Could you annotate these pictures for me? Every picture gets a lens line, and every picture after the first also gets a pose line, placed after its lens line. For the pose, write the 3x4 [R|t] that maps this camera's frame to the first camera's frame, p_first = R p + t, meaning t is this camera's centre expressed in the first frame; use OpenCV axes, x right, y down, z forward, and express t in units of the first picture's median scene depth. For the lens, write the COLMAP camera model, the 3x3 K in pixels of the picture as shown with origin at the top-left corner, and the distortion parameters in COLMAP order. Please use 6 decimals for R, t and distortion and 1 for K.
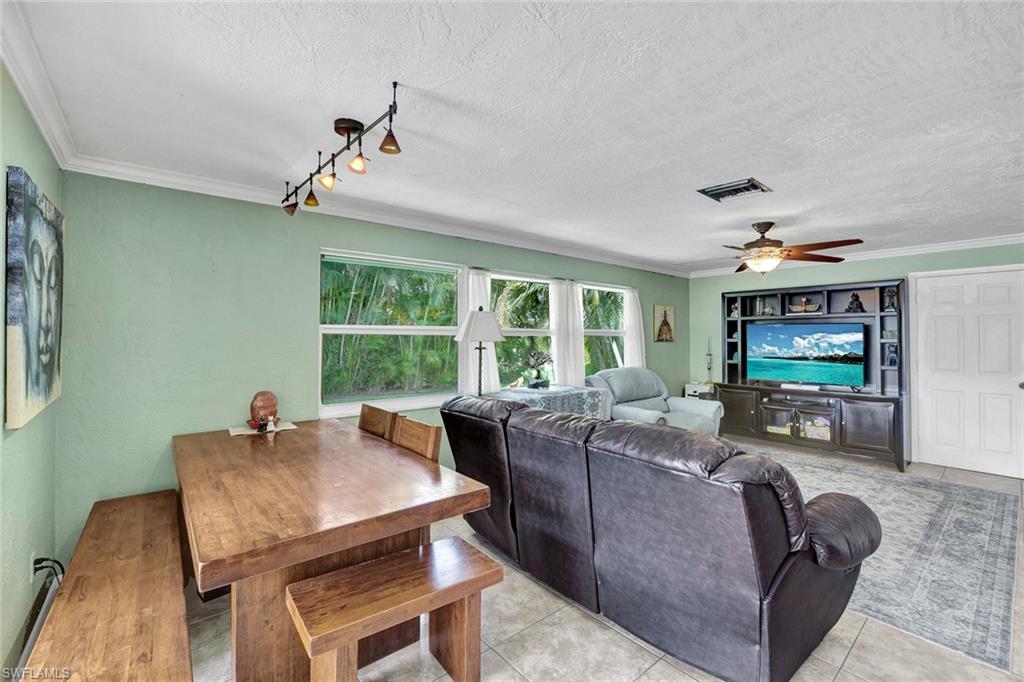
lens RADIAL K [[430.5, 0, 516.8], [0, 430.5, 337.5], [0, 0, 1]] dist [-0.001034, -0.000096]
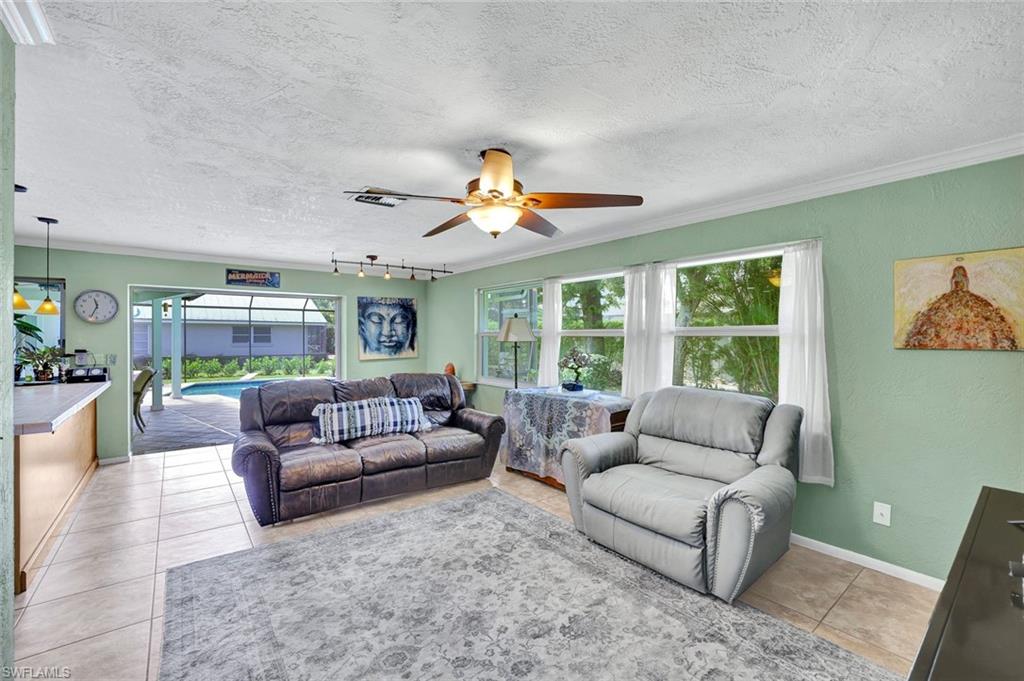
lens RADIAL K [[430.5, 0, 516.8], [0, 430.5, 337.0], [0, 0, 1]] dist [-0.001034, -0.000096]
pose [[-0.004479, -0.005348, -0.999976, 0.876633], [-0.002552, 0.999983, -0.005337, 0.001989], [0.999987, 0.002528, -0.004493, 0.755710]]
